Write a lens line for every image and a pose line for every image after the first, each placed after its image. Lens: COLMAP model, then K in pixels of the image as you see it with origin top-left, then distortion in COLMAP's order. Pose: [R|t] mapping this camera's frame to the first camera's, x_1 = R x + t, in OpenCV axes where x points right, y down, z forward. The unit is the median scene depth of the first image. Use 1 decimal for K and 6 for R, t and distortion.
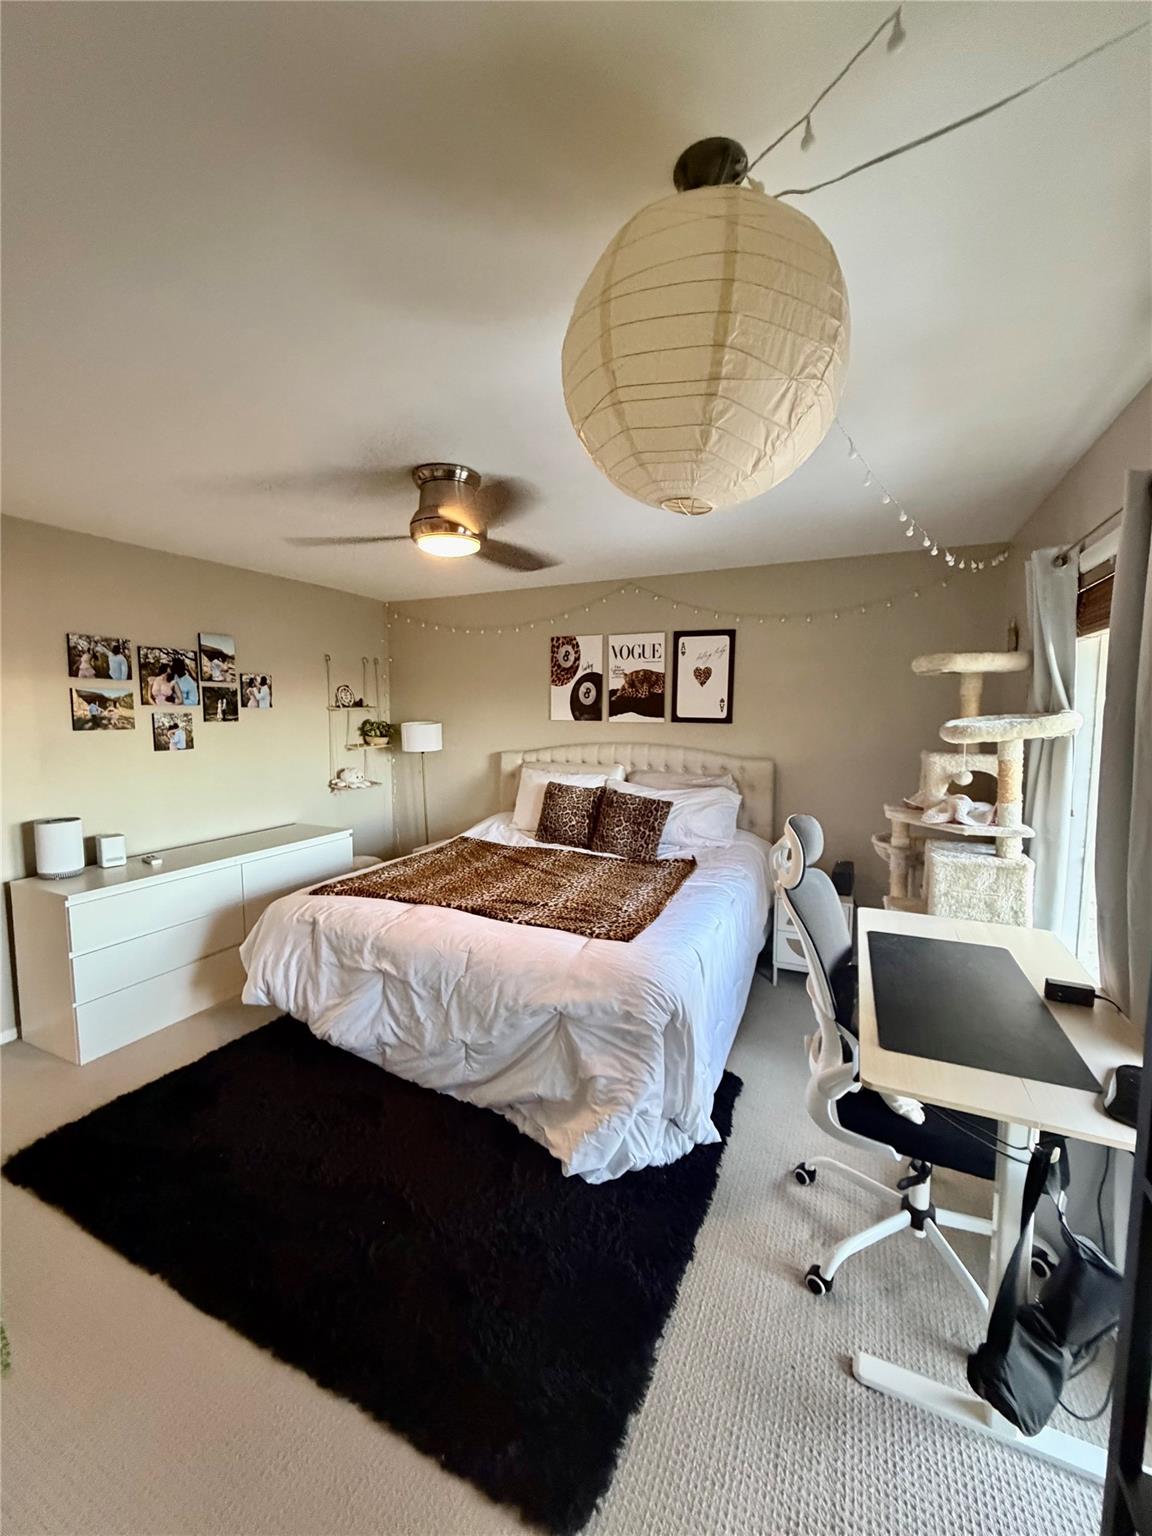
lens RADIAL K [[608.7, 0, 575.8], [0, 608.7, 767.9], [0, 0, 1]] dist [0.000496, -0.000100]
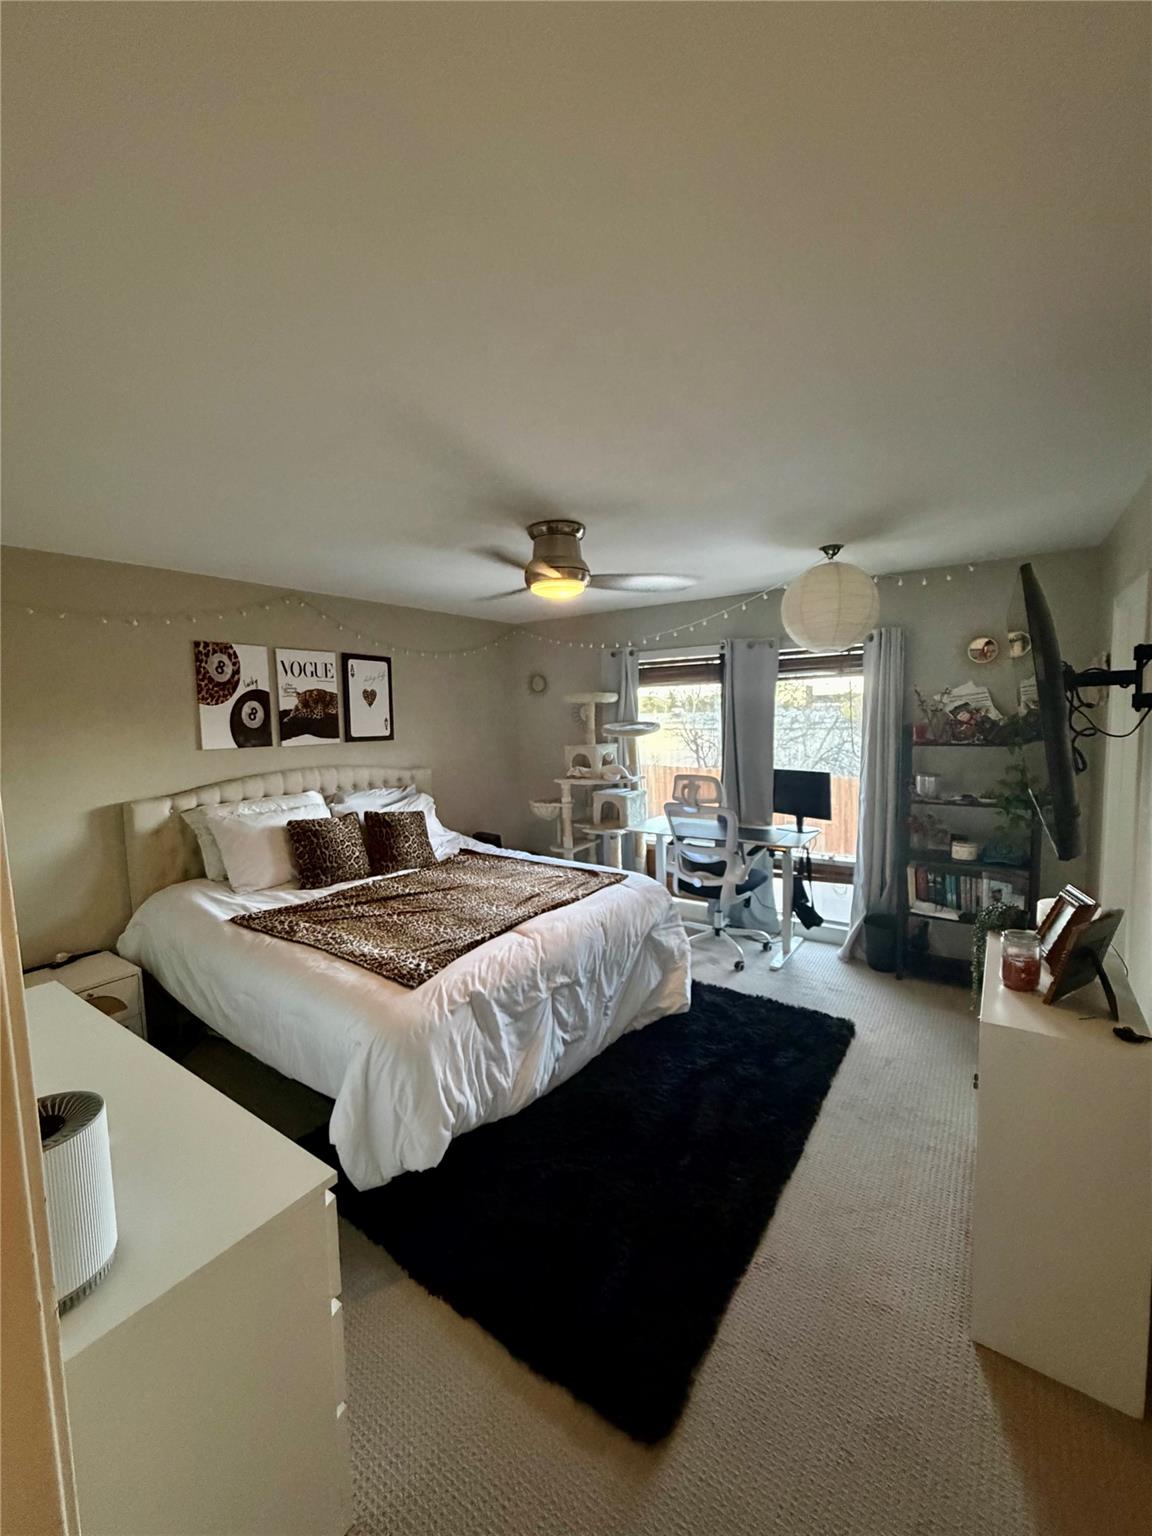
lens RADIAL K [[608.7, 0, 578.7], [0, 608.7, 764.8], [0, 0, 1]] dist [0.000496, -0.000100]
pose [[0.164683, -0.091040, 0.982136, -0.764709], [0.117843, 0.990415, 0.072048, -0.064283], [-0.979282, 0.103873, 0.173833, 0.443804]]
